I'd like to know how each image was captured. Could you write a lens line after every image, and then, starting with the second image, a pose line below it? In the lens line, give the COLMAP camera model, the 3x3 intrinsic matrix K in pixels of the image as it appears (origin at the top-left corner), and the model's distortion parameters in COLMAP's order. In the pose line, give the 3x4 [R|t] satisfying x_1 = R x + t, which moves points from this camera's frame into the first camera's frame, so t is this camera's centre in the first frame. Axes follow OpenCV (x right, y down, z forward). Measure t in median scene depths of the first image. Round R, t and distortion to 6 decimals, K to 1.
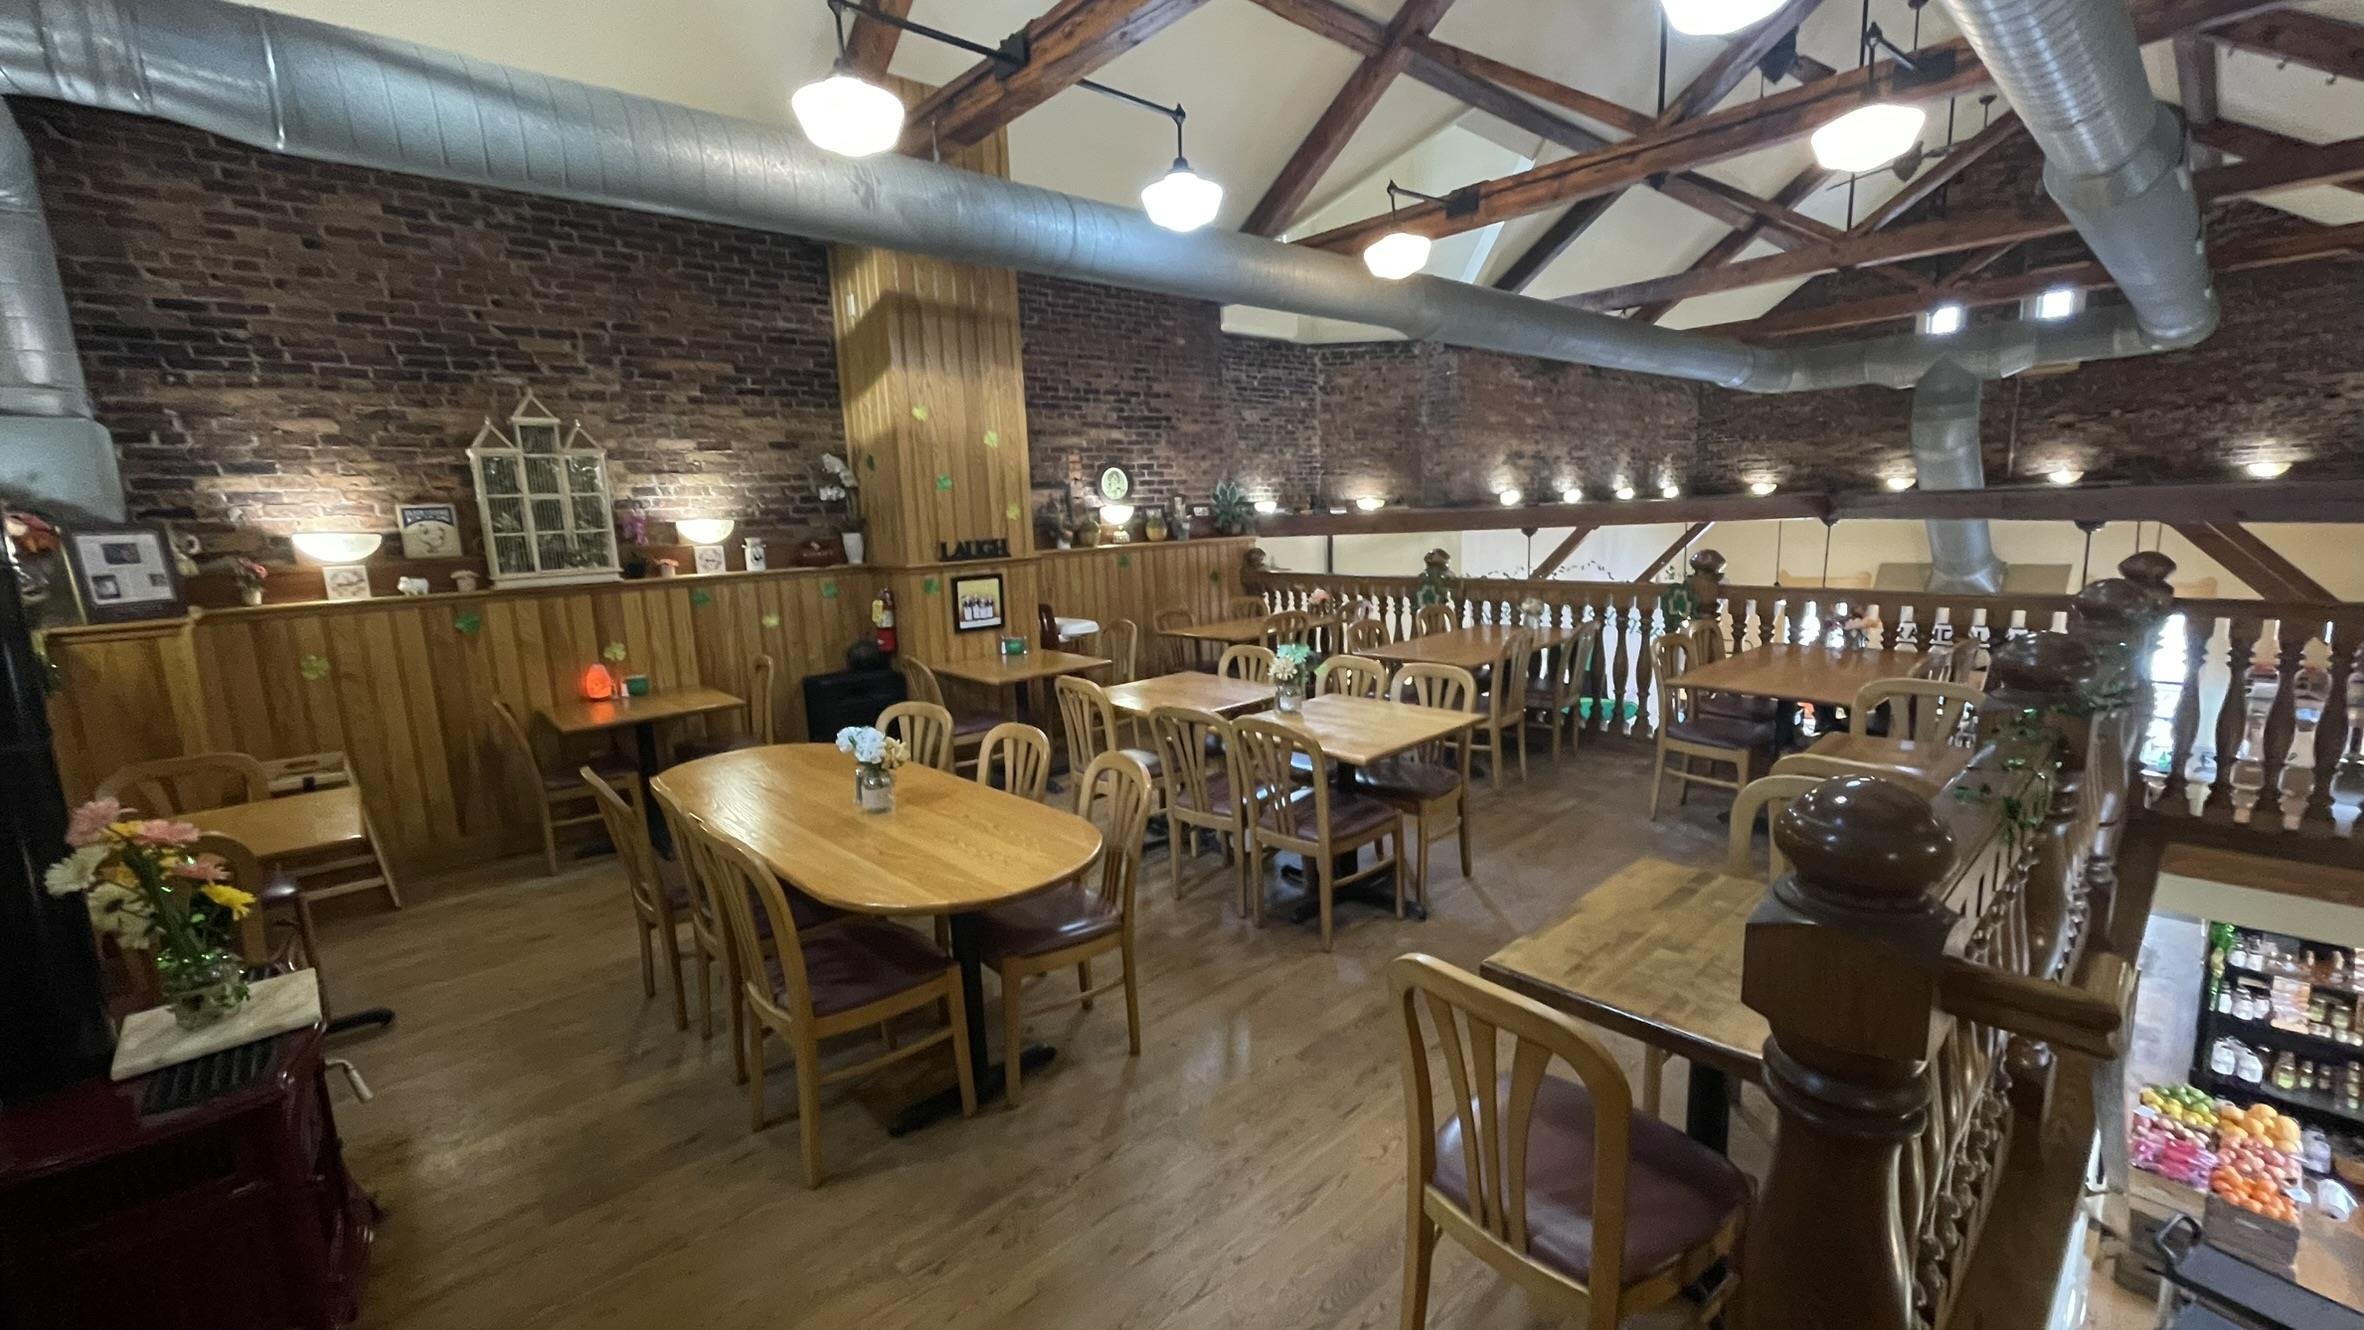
lens RADIAL K [[969.9, 0, 1182.0], [0, 969.9, 665.0], [0, 0, 1]] dist [-0.001075, 0.000050]
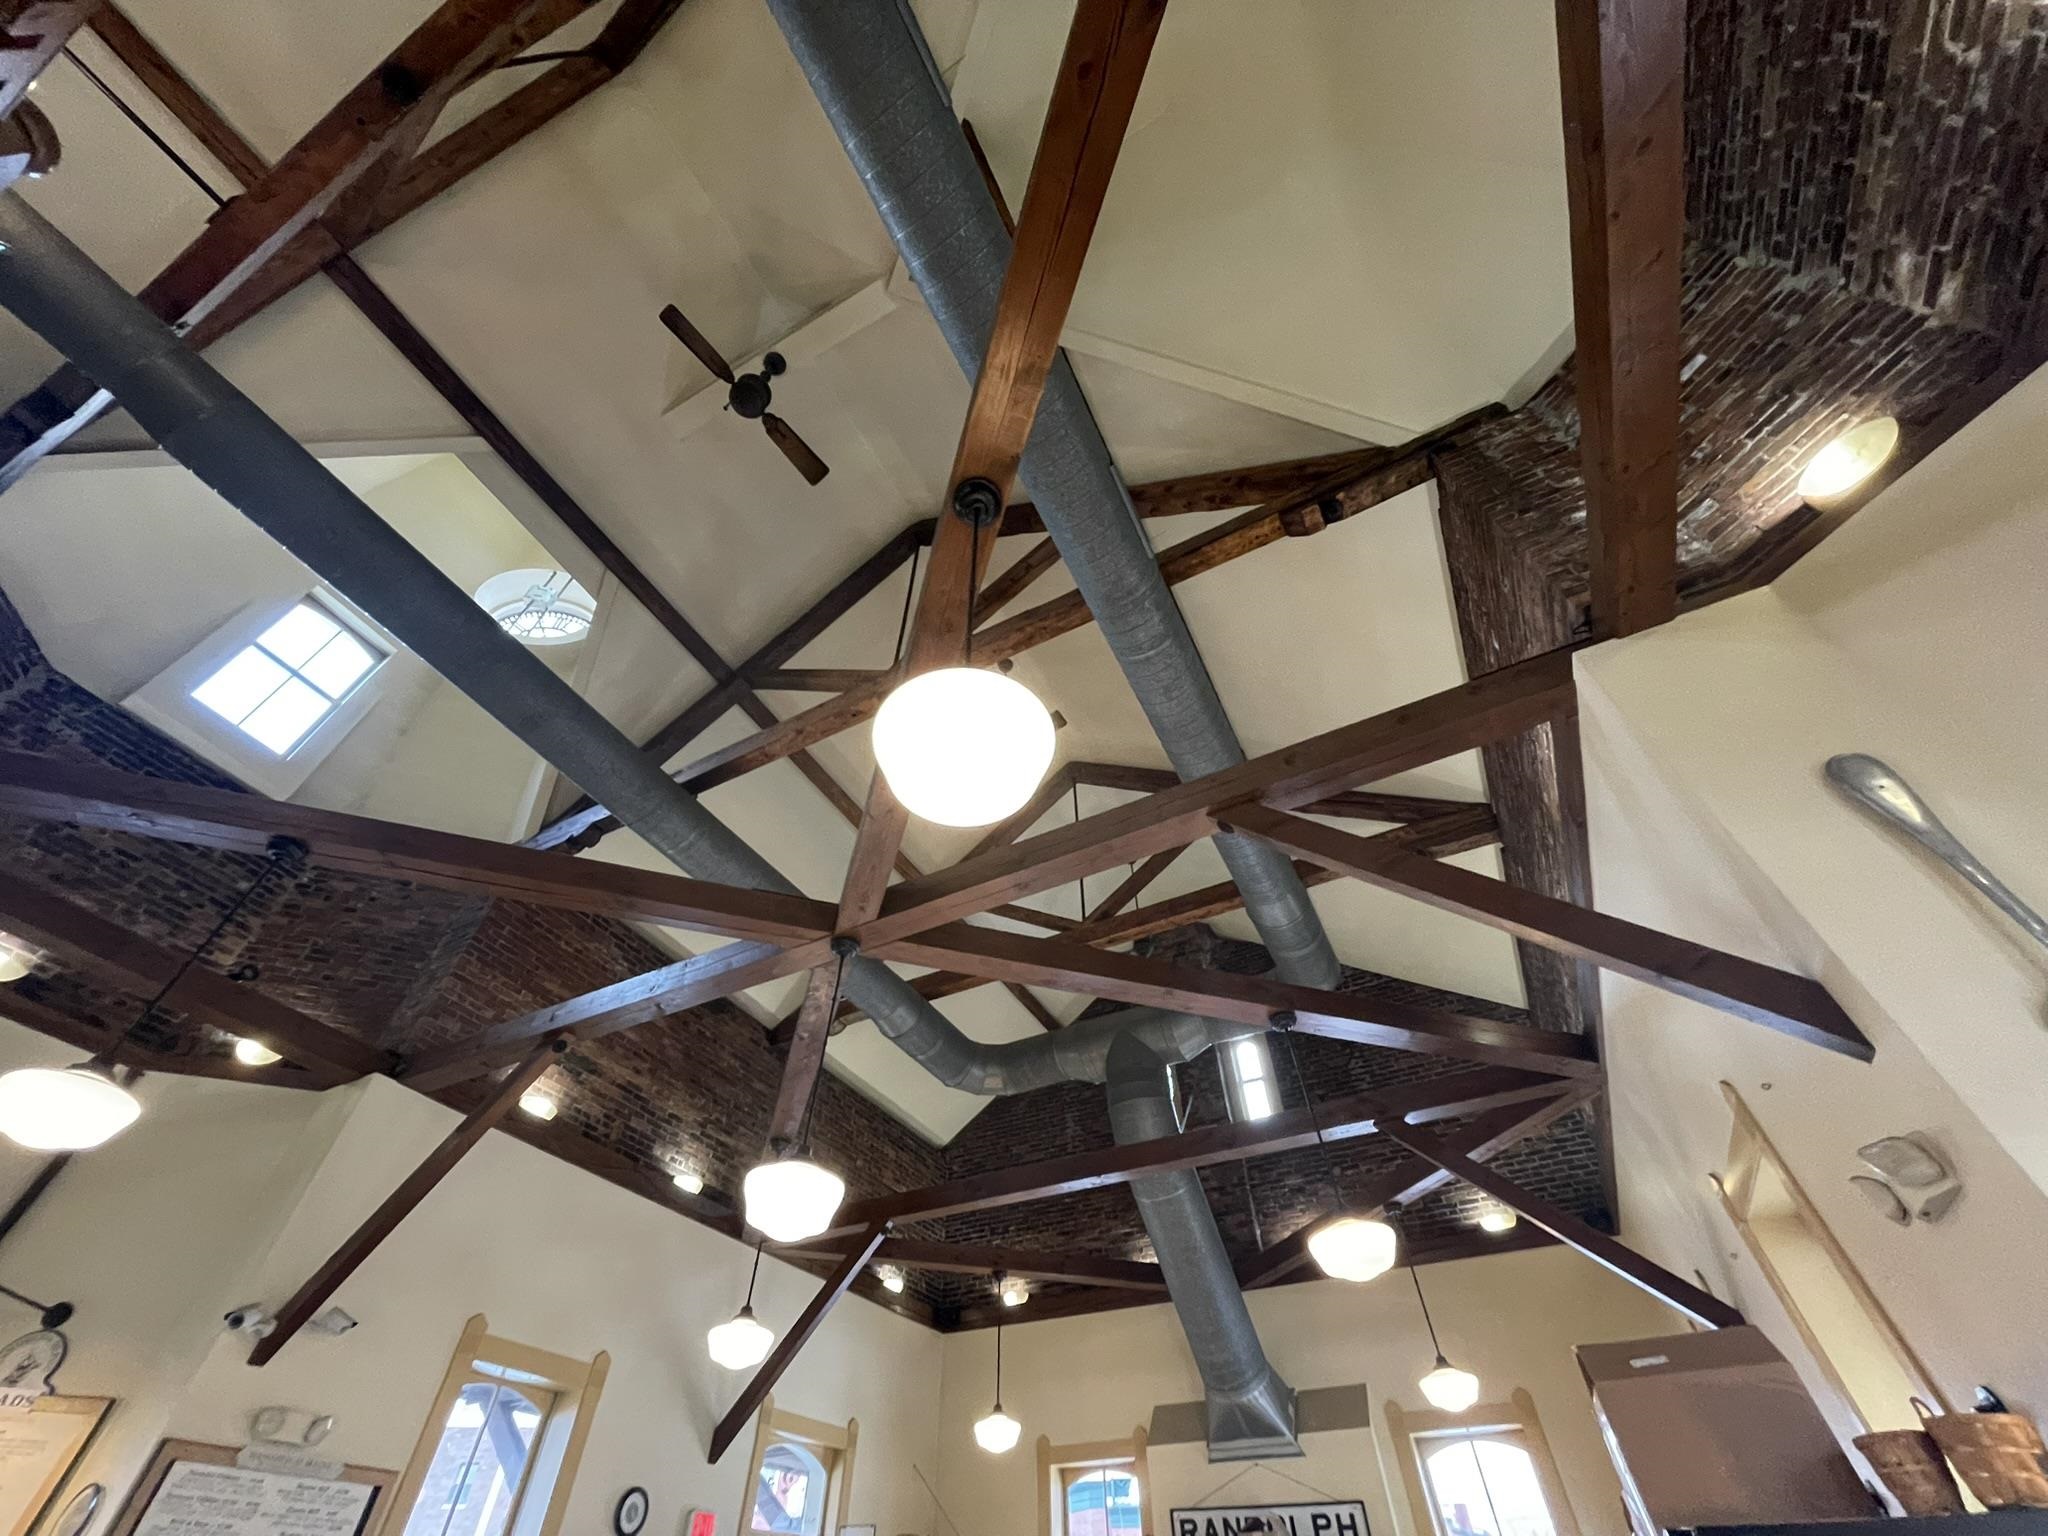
lens RADIAL K [[819.4, 0, 1024.0], [0, 819.4, 768.0], [0, 0, 1]] dist [-0.001427, -0.000130]
pose [[0.941046, 0.273898, 0.198524, 0.268659], [0.017801, 0.545958, -0.837623, 0.089836], [-0.337810, 0.791776, 0.508896, 0.256403]]
